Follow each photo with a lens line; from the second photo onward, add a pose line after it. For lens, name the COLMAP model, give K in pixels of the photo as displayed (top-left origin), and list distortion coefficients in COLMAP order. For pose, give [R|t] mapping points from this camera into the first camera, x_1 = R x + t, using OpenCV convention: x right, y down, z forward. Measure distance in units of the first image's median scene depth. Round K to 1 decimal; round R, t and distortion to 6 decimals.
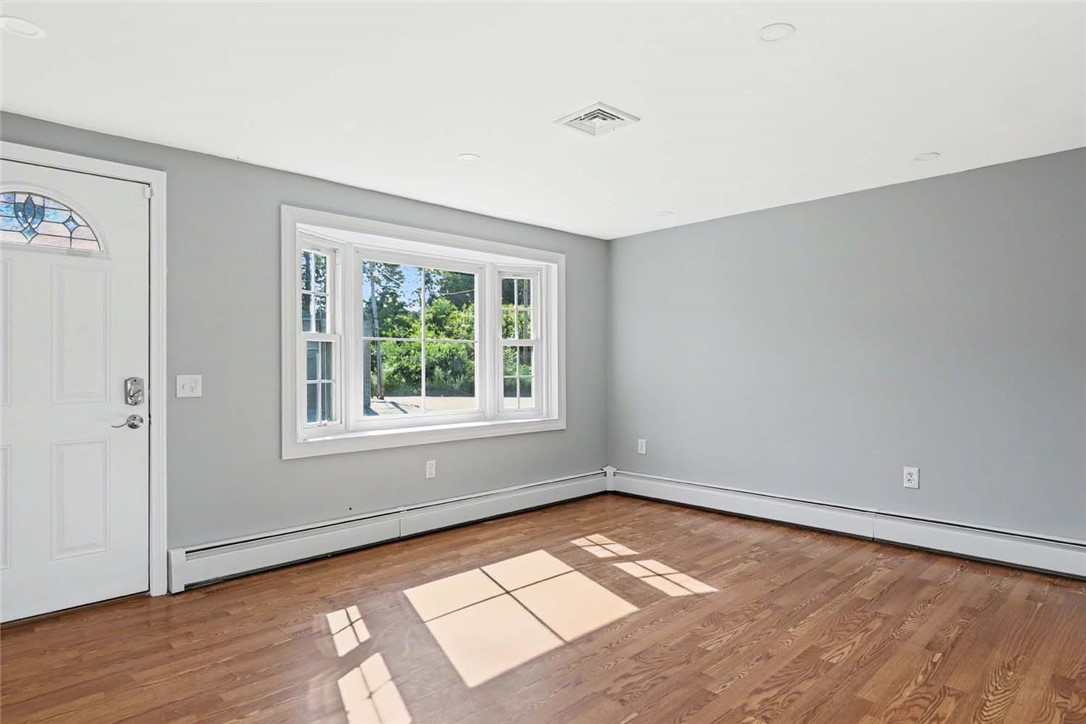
lens RADIAL K [[621.8, 0, 543.0], [0, 621.8, 362.0], [0, 0, 1]] dist [-0.000189, -0.000008]
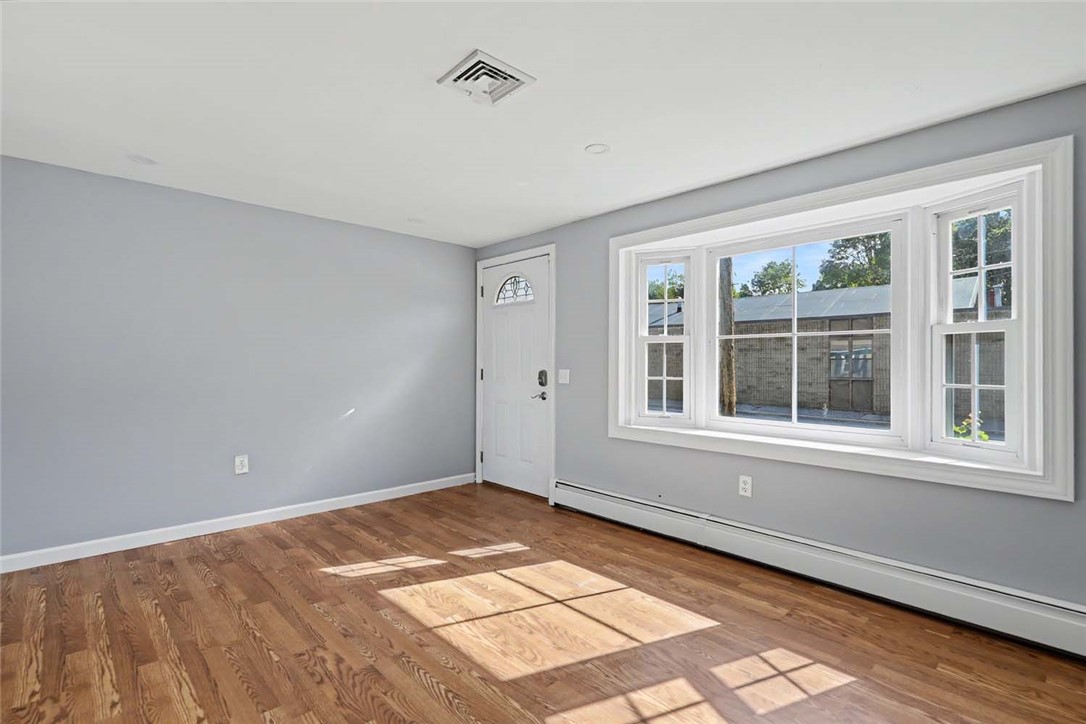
lens RADIAL K [[509.3, 0, 543.0], [0, 509.3, 362.0], [0, 0, 1]] dist [0.001488, 0.000109]
pose [[-0.008652, 0.002713, -0.999959, 0.681830], [-0.007666, 0.999967, 0.002780, -0.001223], [0.999933, 0.007690, -0.008631, 0.930084]]
